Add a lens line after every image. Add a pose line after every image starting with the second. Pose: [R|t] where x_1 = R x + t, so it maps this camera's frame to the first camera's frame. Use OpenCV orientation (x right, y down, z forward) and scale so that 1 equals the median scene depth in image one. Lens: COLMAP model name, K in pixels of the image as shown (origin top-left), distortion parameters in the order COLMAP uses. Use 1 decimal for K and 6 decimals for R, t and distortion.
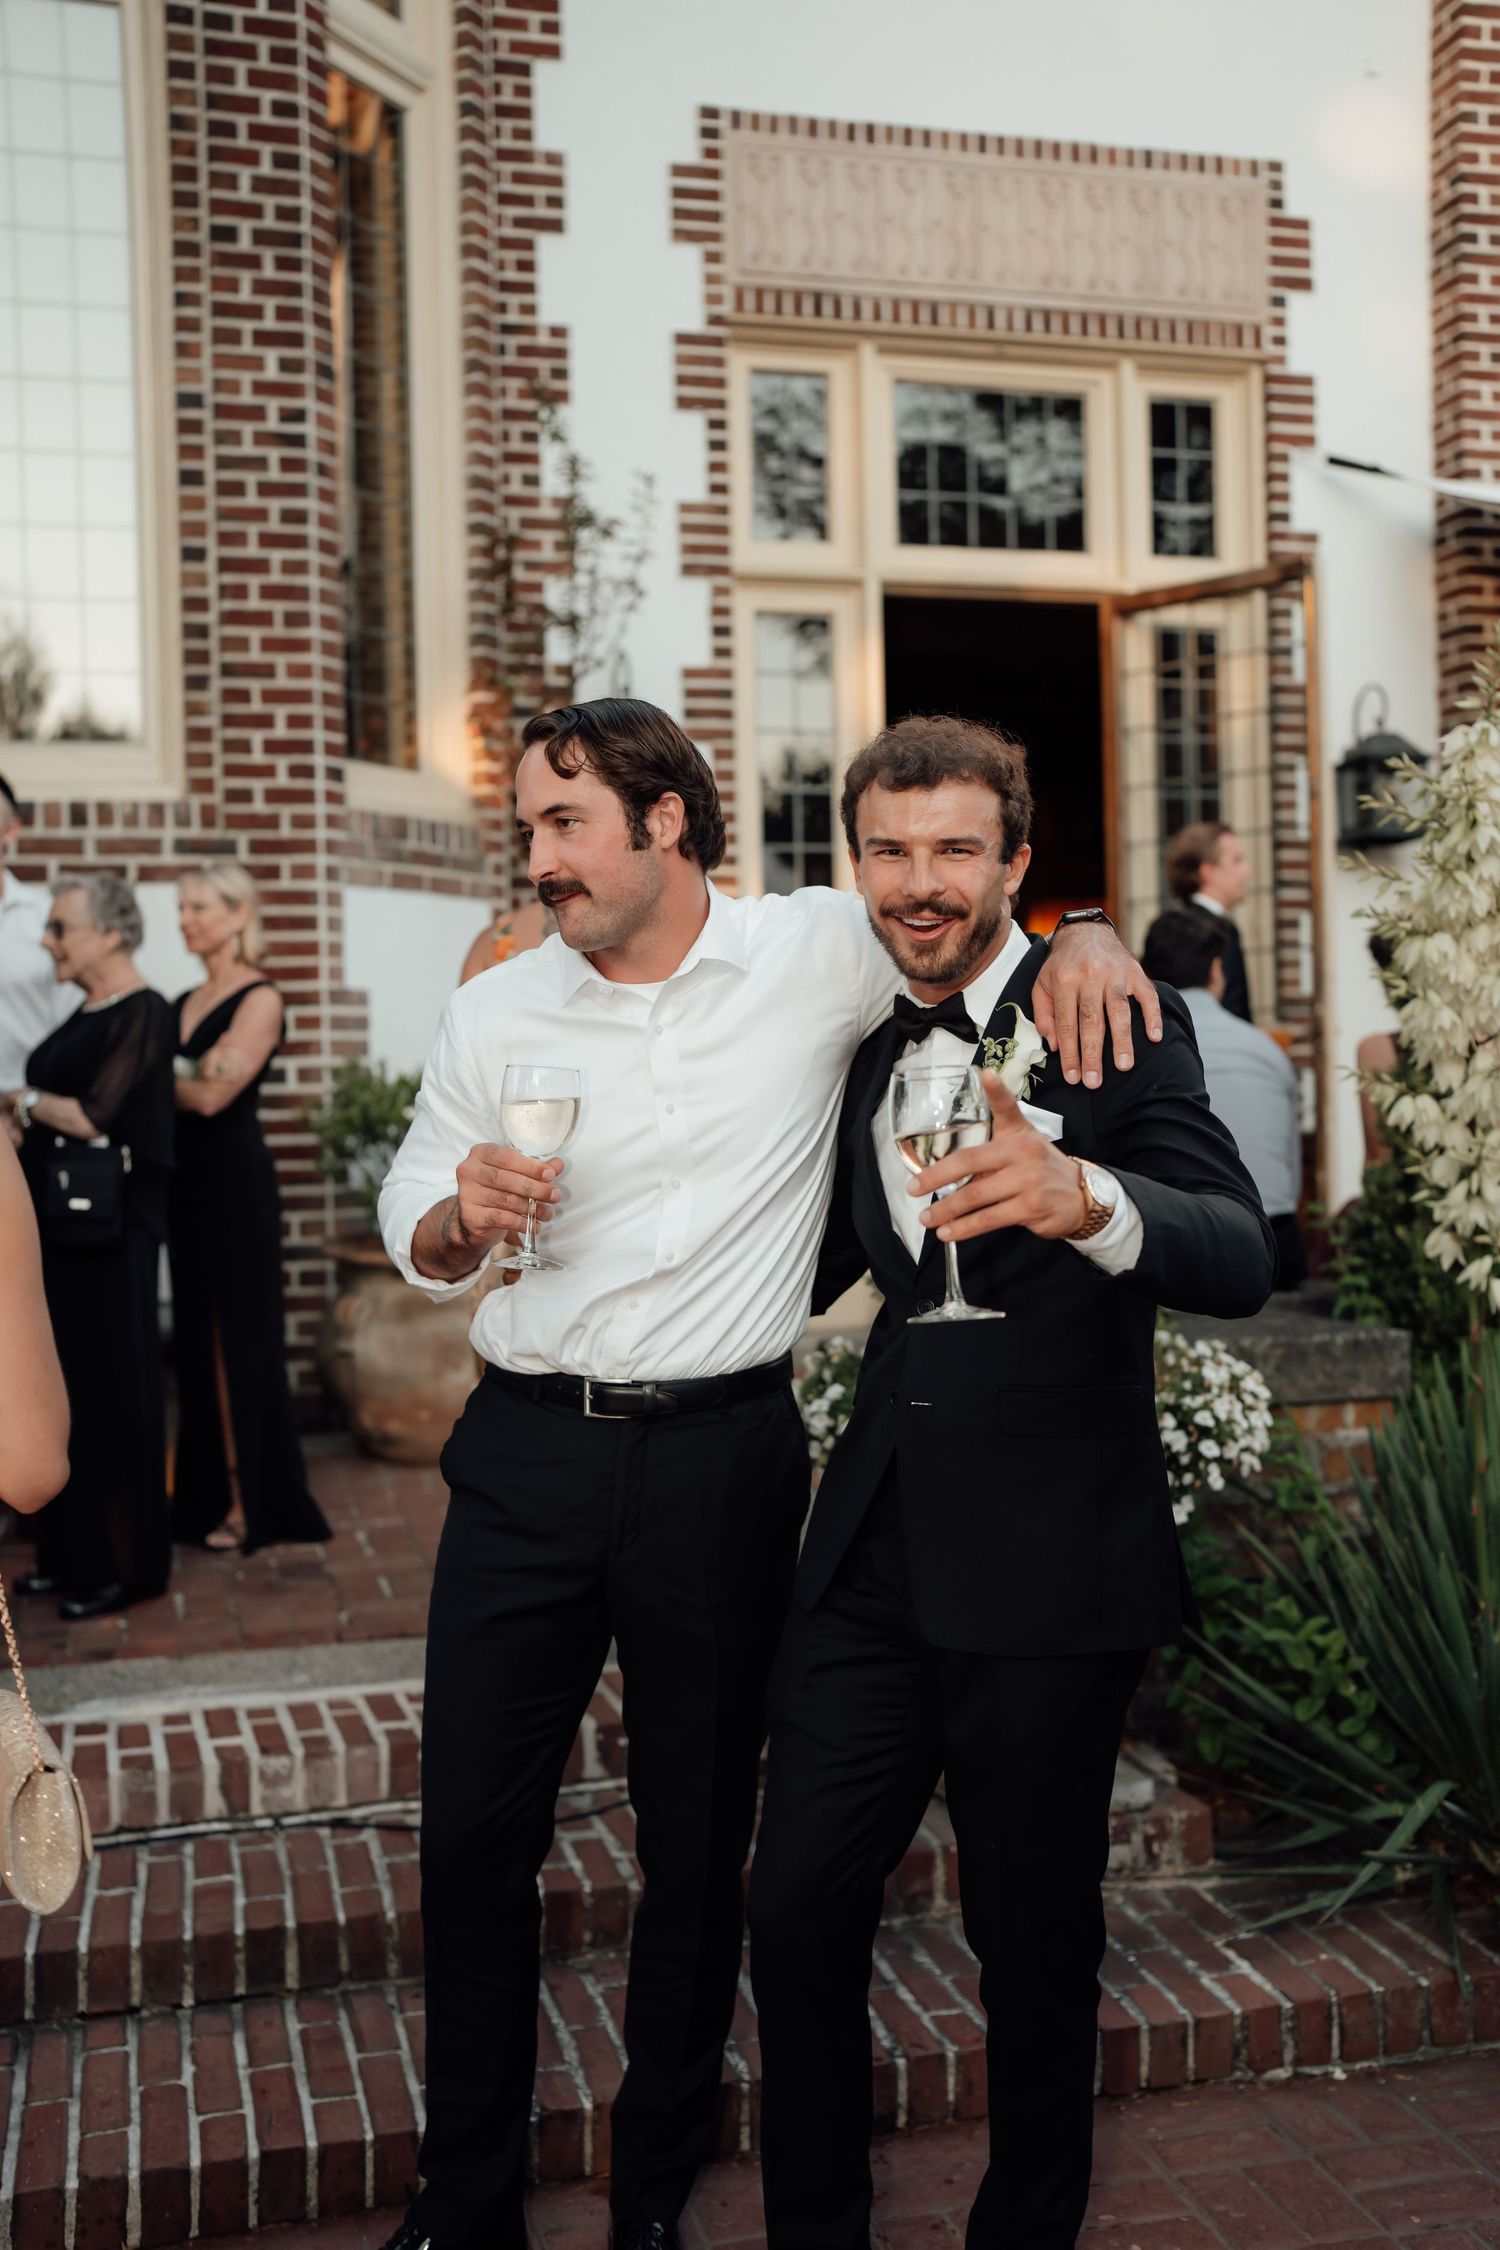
lens RADIAL K [[2271.9, 0, 744.6], [0, 2271.9, 1169.5], [0, 0, 1]] dist [-0.101954, 0.224370]
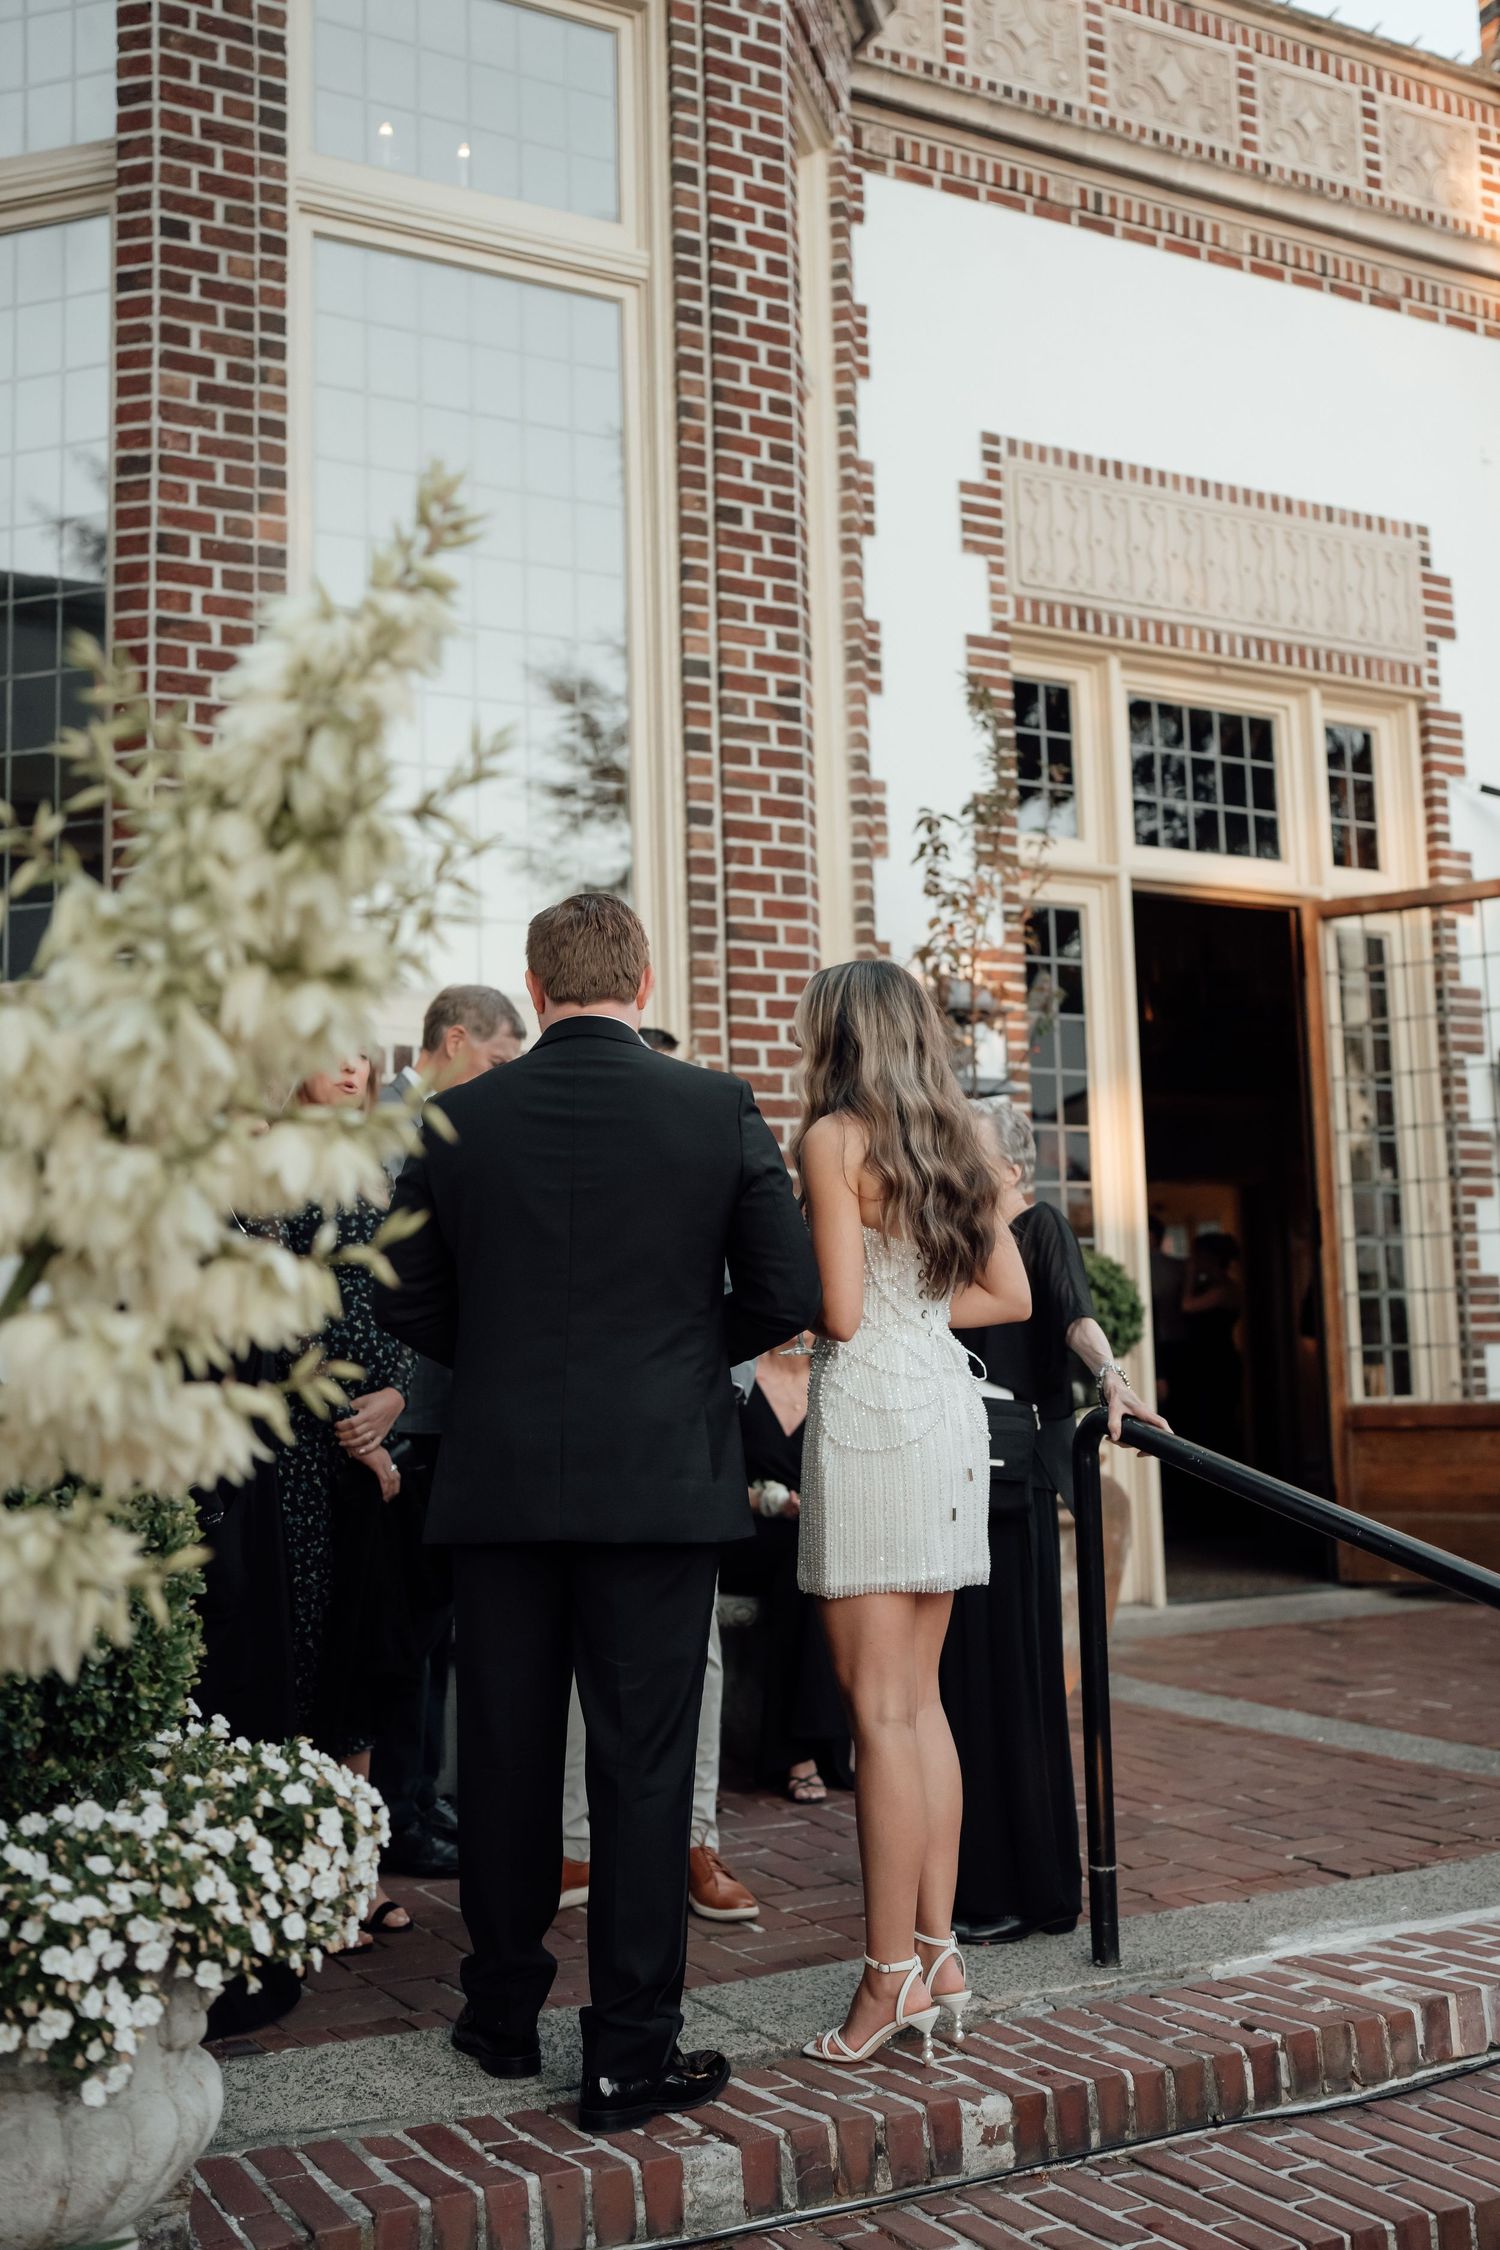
lens RADIAL K [[2407.0, 0, 750.0], [0, 2407.0, 1125.0], [0, 0, 1]] dist [-0.078110, 0.220420]
pose [[0.969293, 0.023054, 0.244826, -0.381384], [0.015071, 0.988155, -0.152718, 0.020159], [-0.245447, 0.151718, 0.957464, -0.005668]]
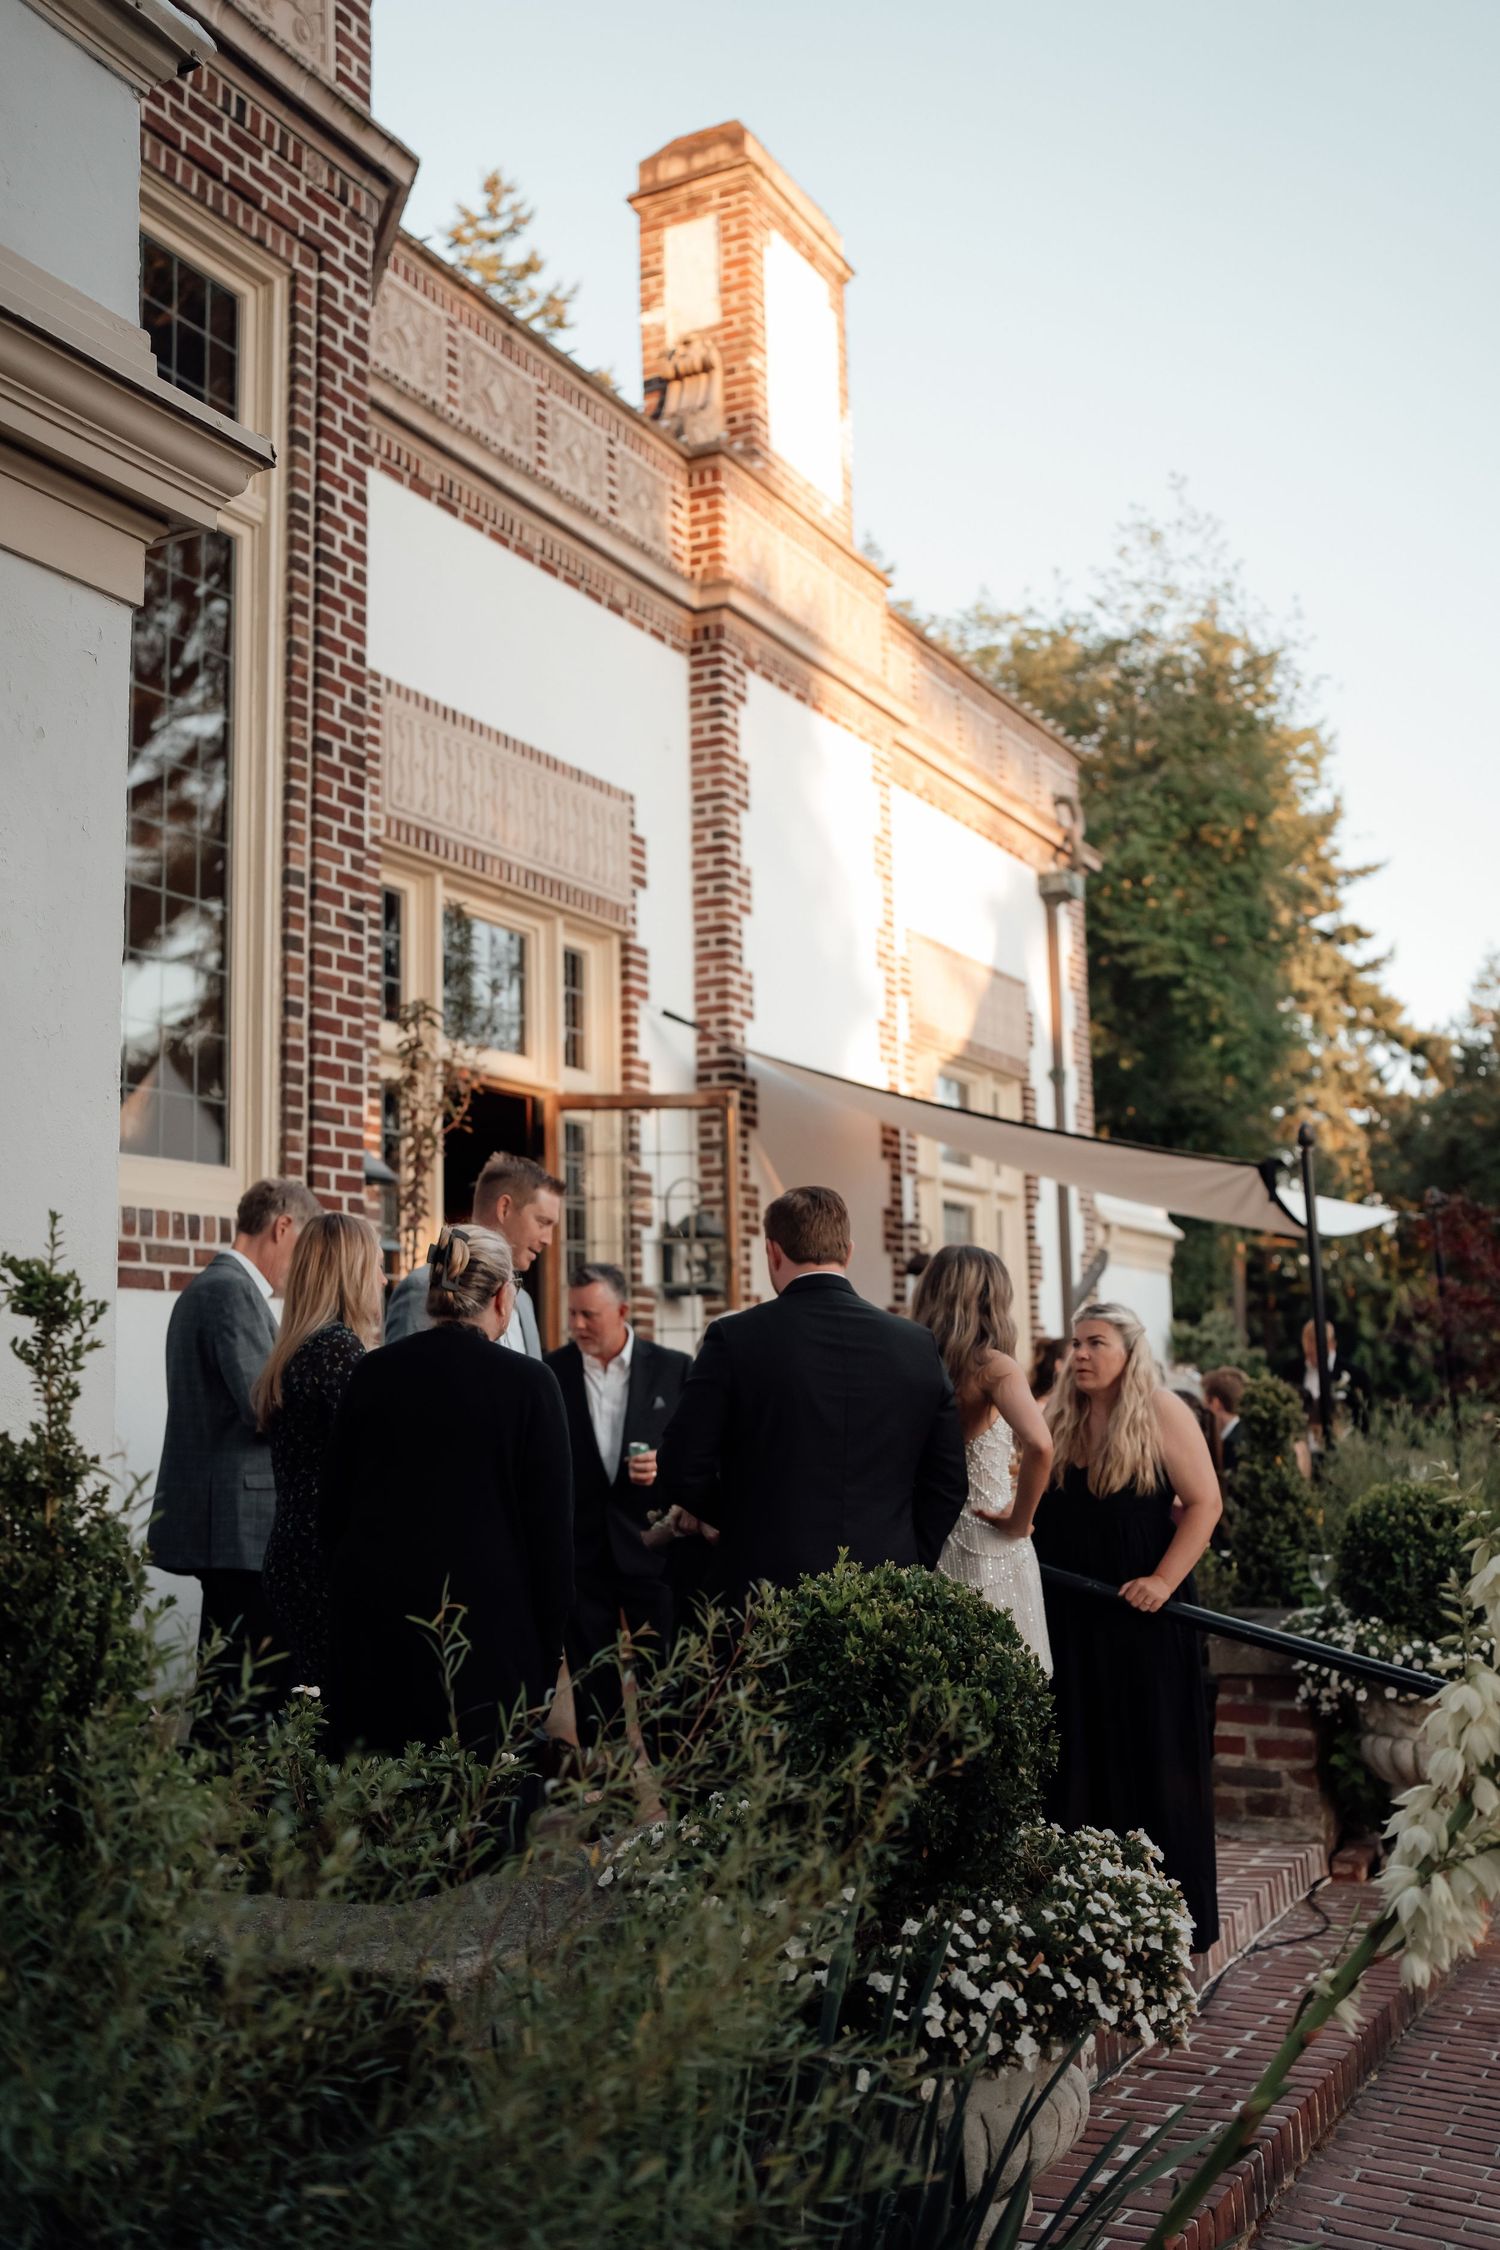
lens RADIAL K [[2271.9, 0, 744.6], [0, 2271.9, 1169.5], [0, 0, 1]] dist [-0.101954, 0.224370]
pose [[0.672976, 0.095880, 0.733424, -0.731052], [0.028208, 0.987515, -0.154980, -0.007689], [-0.739126, 0.124987, 0.661869, 0.066981]]
